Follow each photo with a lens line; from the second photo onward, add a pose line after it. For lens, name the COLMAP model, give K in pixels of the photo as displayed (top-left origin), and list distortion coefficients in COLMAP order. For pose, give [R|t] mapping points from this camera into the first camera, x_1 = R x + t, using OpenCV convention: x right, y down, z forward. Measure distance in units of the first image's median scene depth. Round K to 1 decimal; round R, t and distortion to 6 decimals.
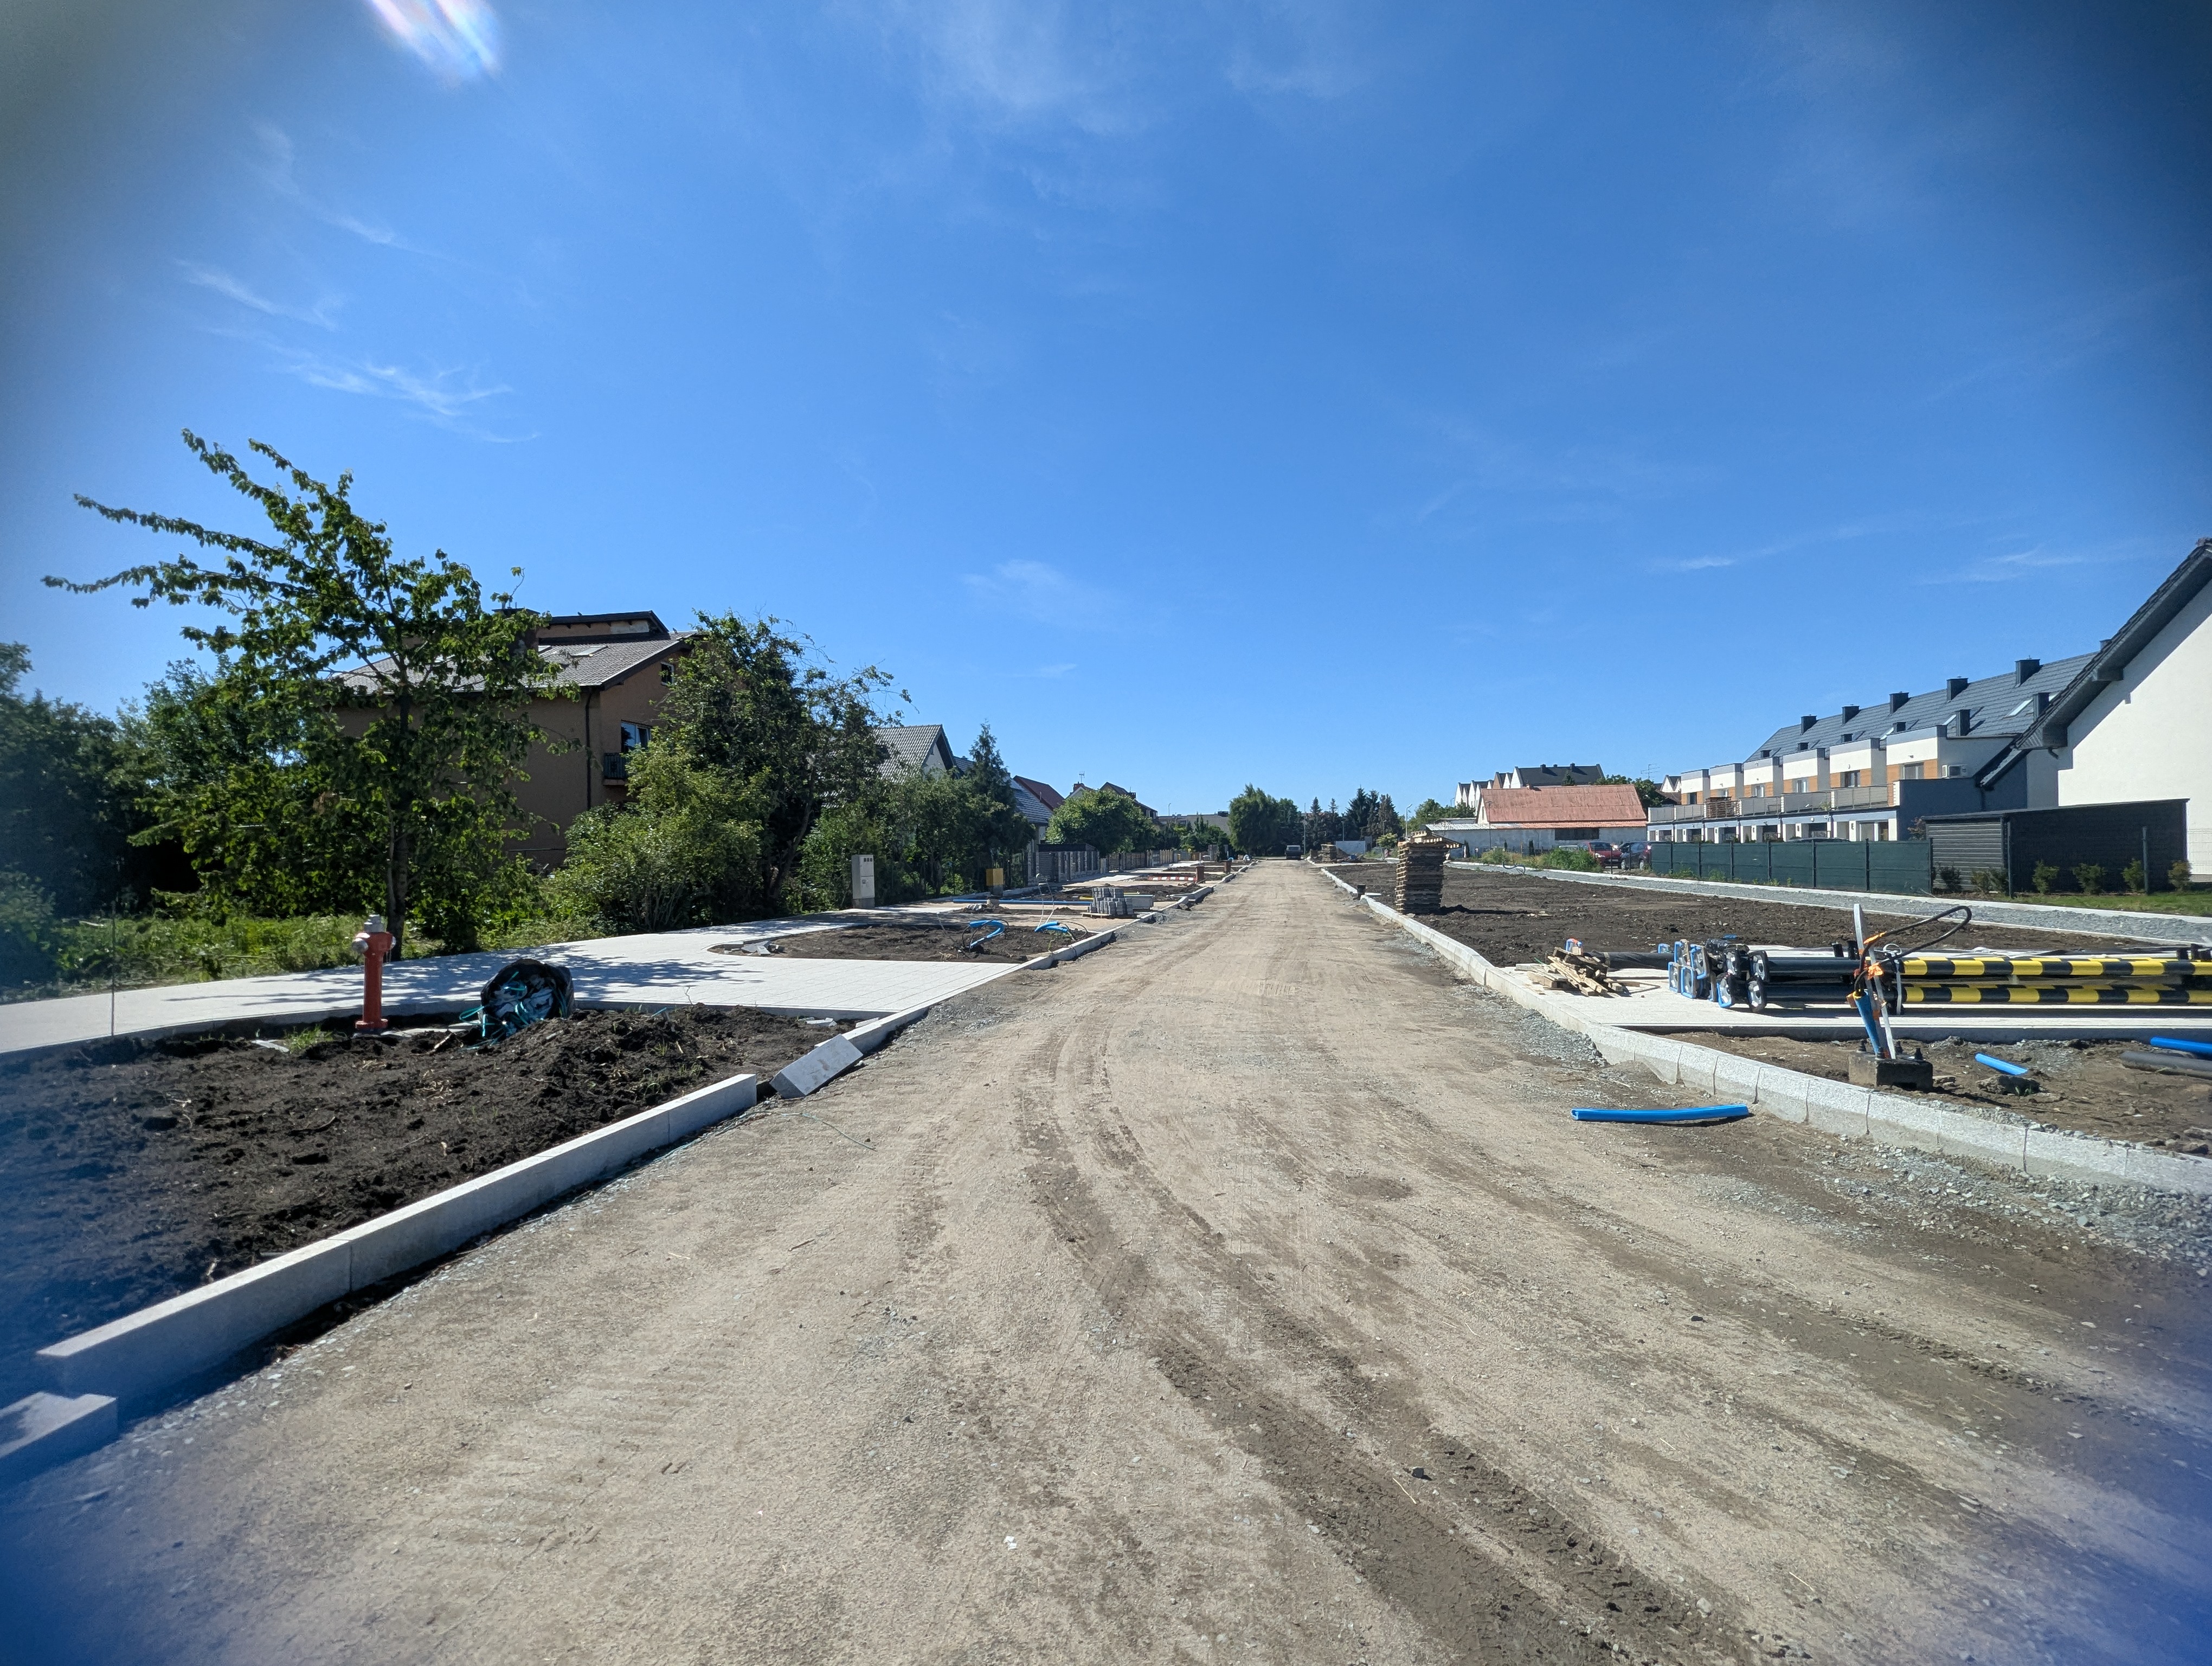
lens RADIAL K [[921.1, 0, 1091.2], [0, 921.1, 861.3], [0, 0, 1]] dist [0.000085, -0.000563]
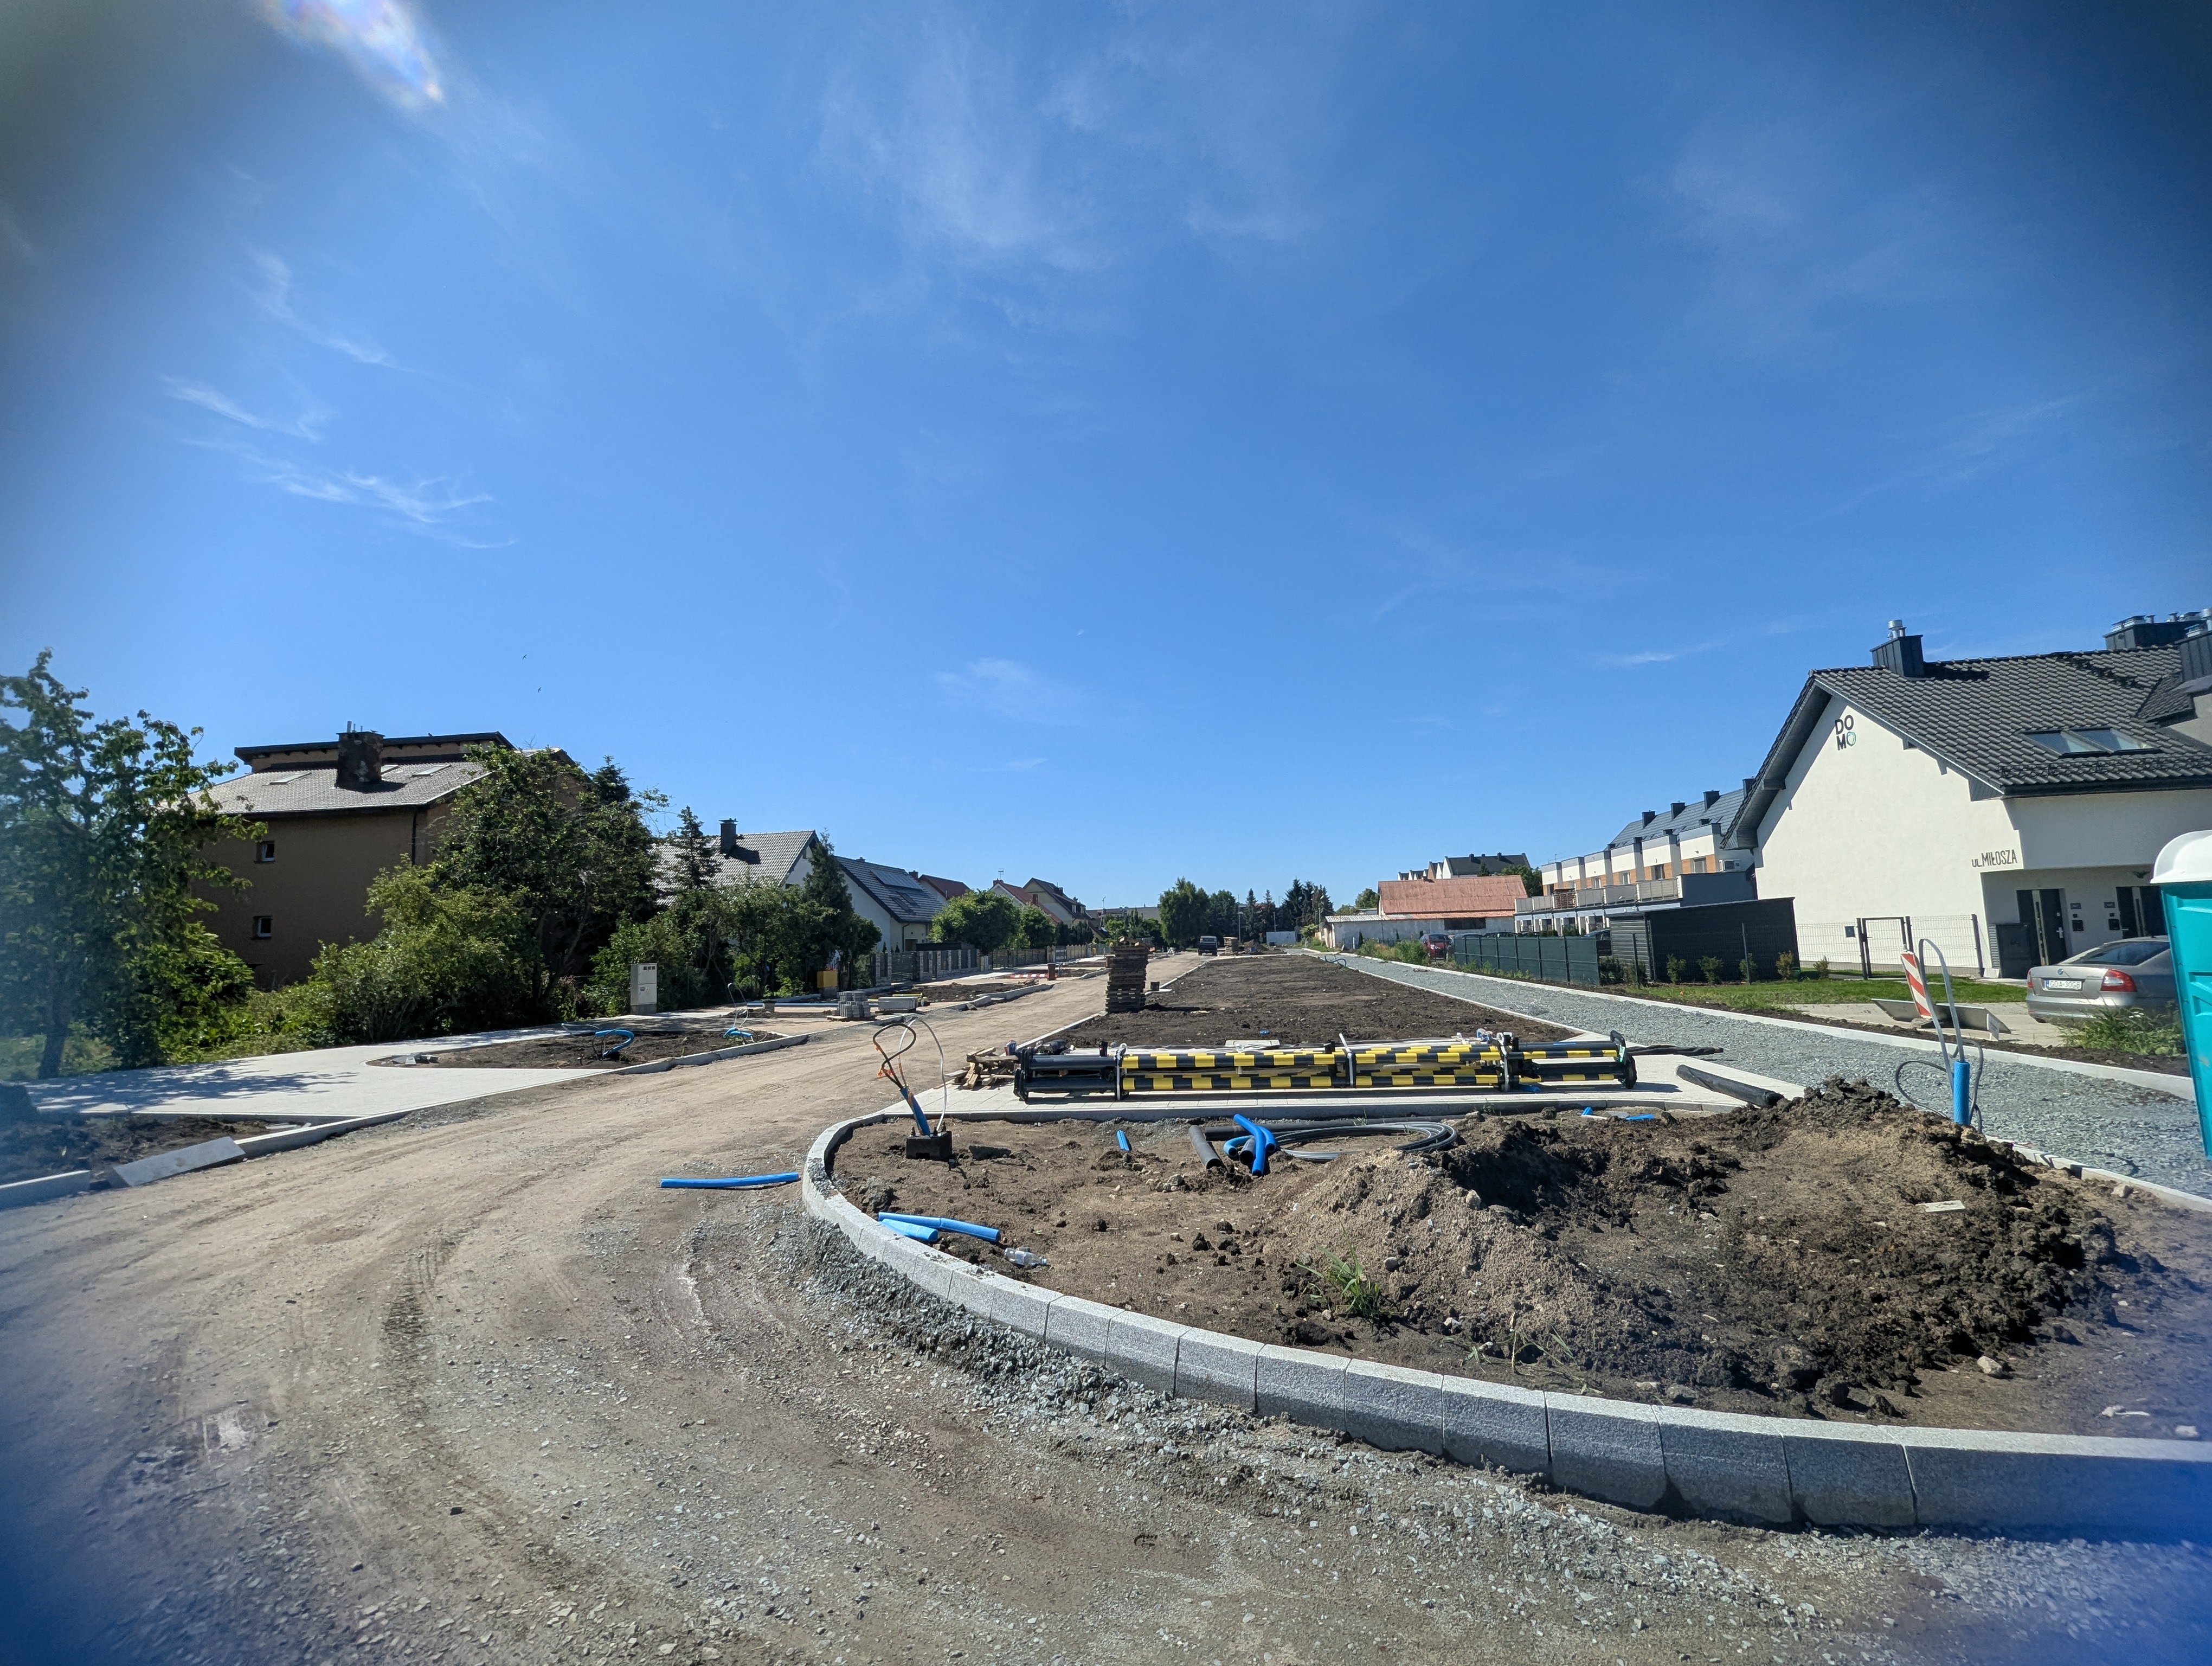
lens RADIAL K [[921.1, 0, 1091.2], [0, 921.1, 861.3], [0, 0, 1]] dist [0.000085, -0.000563]
pose [[0.999298, -0.012248, 0.035402, 0.143118], [0.015713, 0.994931, -0.099324, -0.006484], [-0.034006, 0.099810, 0.994425, -0.053307]]
